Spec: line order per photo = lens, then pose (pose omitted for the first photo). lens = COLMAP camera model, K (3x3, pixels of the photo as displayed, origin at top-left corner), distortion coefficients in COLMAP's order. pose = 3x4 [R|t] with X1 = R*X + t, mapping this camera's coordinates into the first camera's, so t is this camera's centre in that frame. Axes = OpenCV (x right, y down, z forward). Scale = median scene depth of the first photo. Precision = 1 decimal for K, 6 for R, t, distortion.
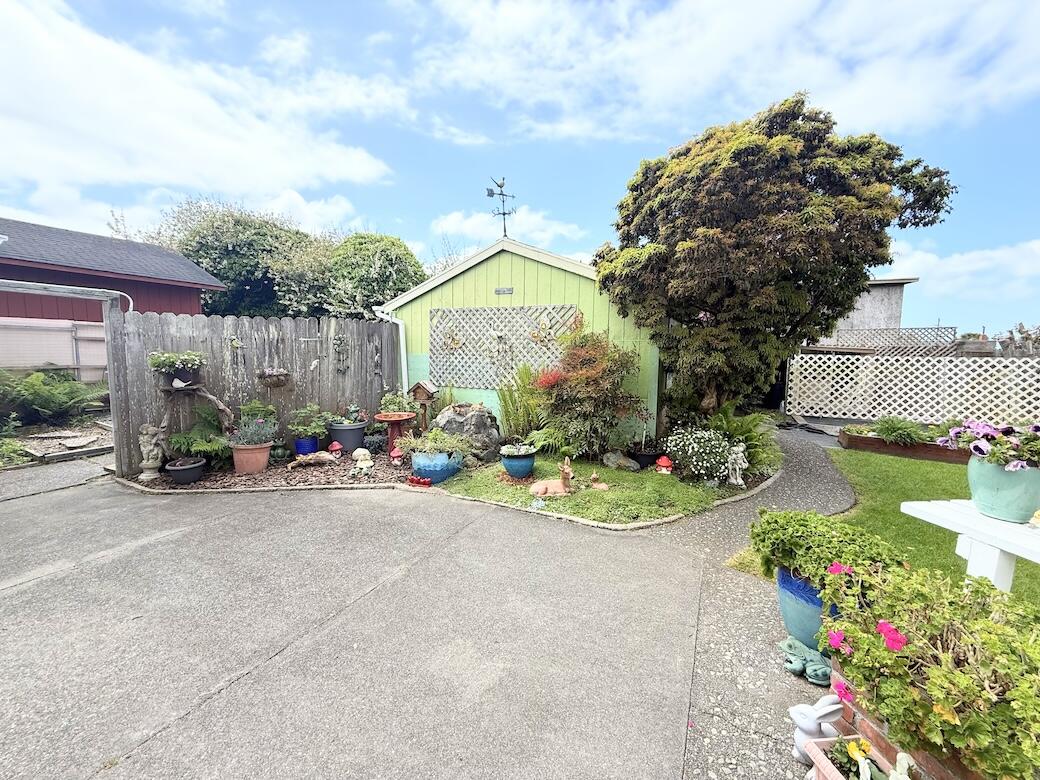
lens RADIAL K [[408.5, 0, 523.4], [0, 408.5, 398.9], [0, 0, 1]] dist [0.000190, 0.000171]
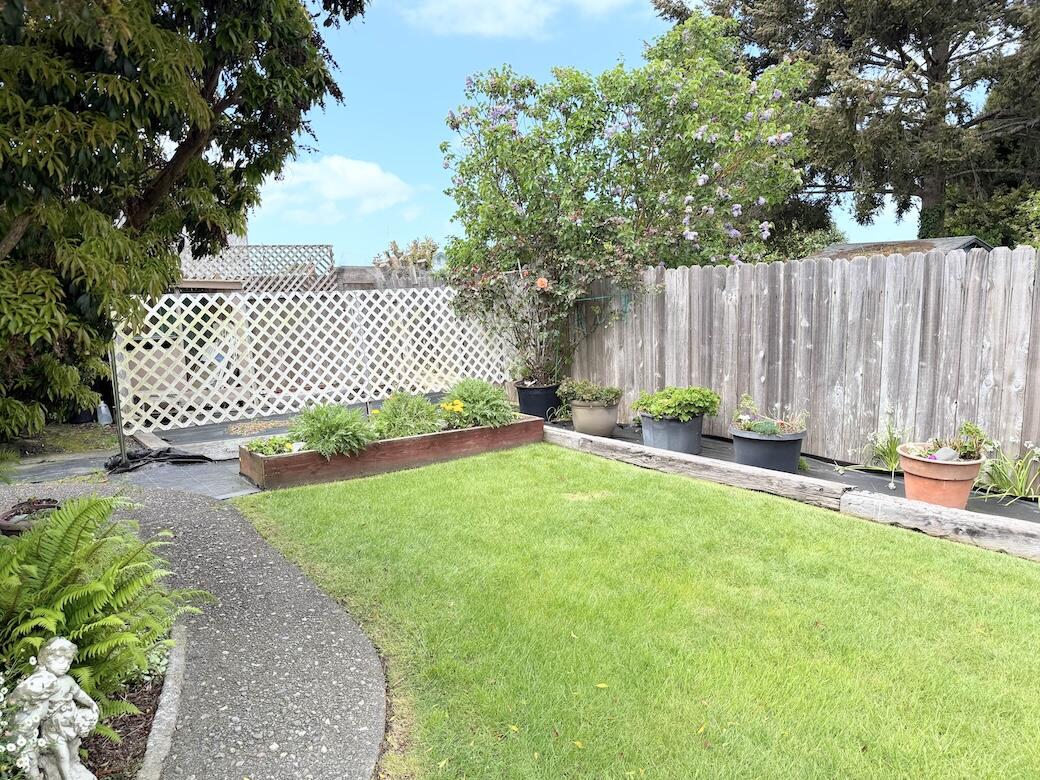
lens RADIAL K [[726.8, 0, 518.9], [0, 726.8, 396.4], [0, 0, 1]] dist [0.114200, -0.106623]
pose [[0.437322, -0.160818, 0.884809, 0.151530], [0.145315, 0.983588, 0.106949, -0.026265], [-0.887487, 0.081805, 0.453514, 0.289042]]
